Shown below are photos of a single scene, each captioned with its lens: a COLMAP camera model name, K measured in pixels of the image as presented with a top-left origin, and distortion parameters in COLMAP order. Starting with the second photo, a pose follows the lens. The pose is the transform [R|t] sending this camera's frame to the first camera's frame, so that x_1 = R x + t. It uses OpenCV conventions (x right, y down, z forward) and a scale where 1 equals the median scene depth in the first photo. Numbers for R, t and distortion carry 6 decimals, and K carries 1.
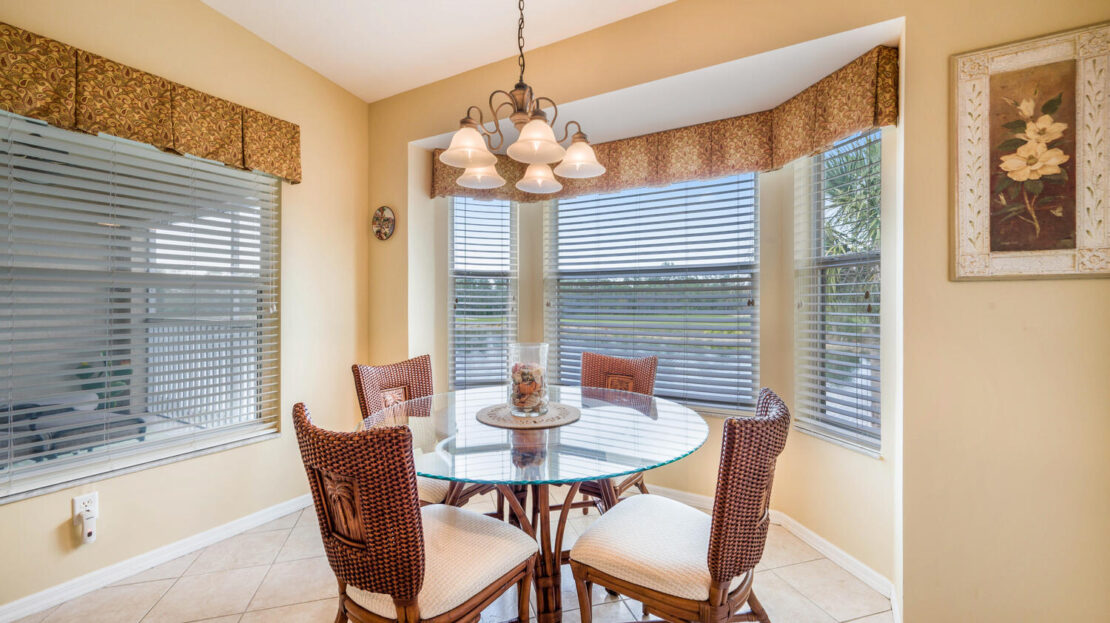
lens RADIAL K [[463.9, 0, 555.0], [0, 463.9, 311.5], [0, 0, 1]] dist [0.000424, 0.000078]
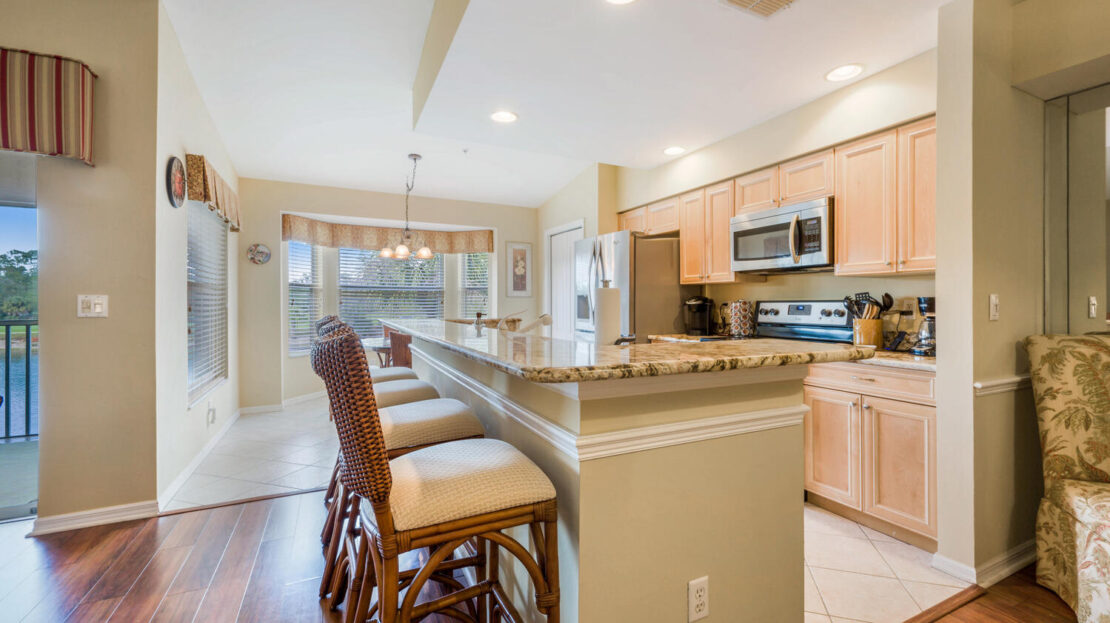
lens RADIAL K [[454.6, 0, 558.5], [0, 454.6, 313.5], [0, 0, 1]] dist [0.000654, 0.000116]
pose [[0.552698, -0.015565, 0.833236, -1.787892], [0.011359, 0.999873, 0.011143, 0.031676], [-0.833304, 0.003306, 0.552805, -1.277542]]
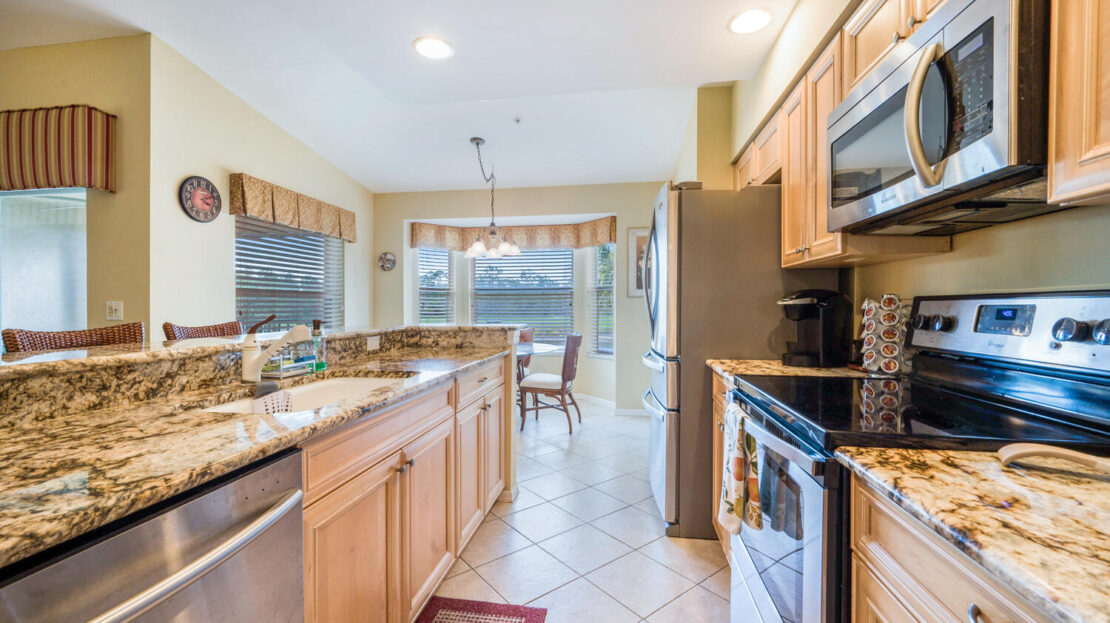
lens RADIAL K [[454.6, 0, 558.5], [0, 454.6, 313.5], [0, 0, 1]] dist [0.000654, 0.000116]
pose [[0.929693, -0.009592, 0.368209, -0.625817], [0.010126, 0.999949, 0.000481, 0.033488], [-0.368195, 0.003282, 0.929743, -1.438563]]
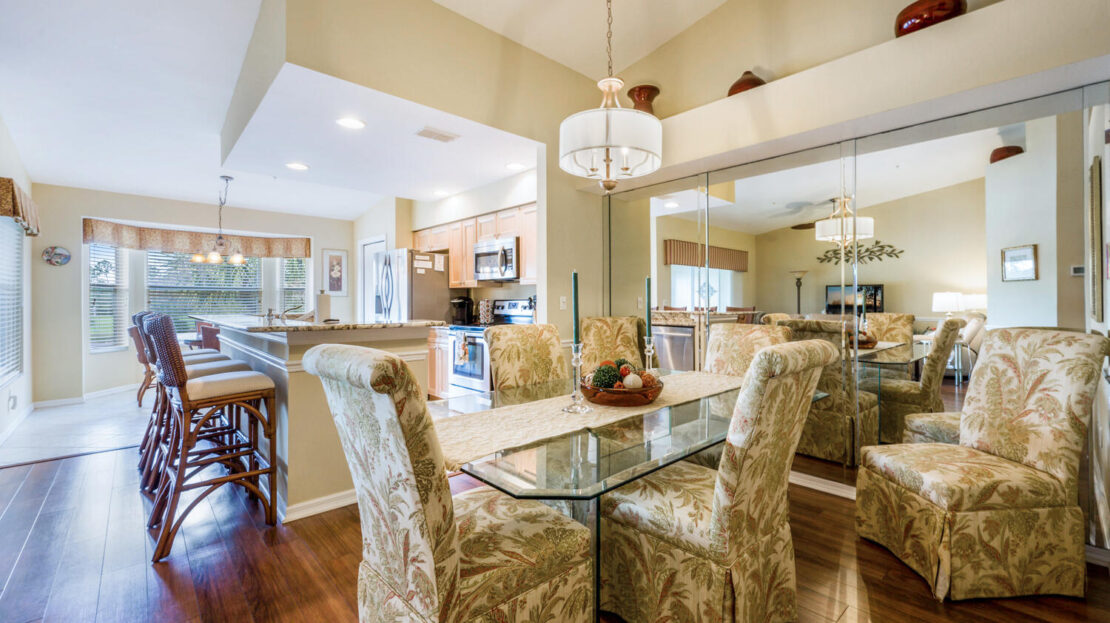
lens RADIAL K [[453.2, 0, 558.9], [0, 453.2, 305.3], [0, 0, 1]] dist [-0.002069, -0.000244]
pose [[0.283706, -0.006122, 0.958892, -2.322103], [0.016524, 0.999862, 0.001494, 0.046150], [-0.958769, 0.015421, 0.283768, -2.101422]]
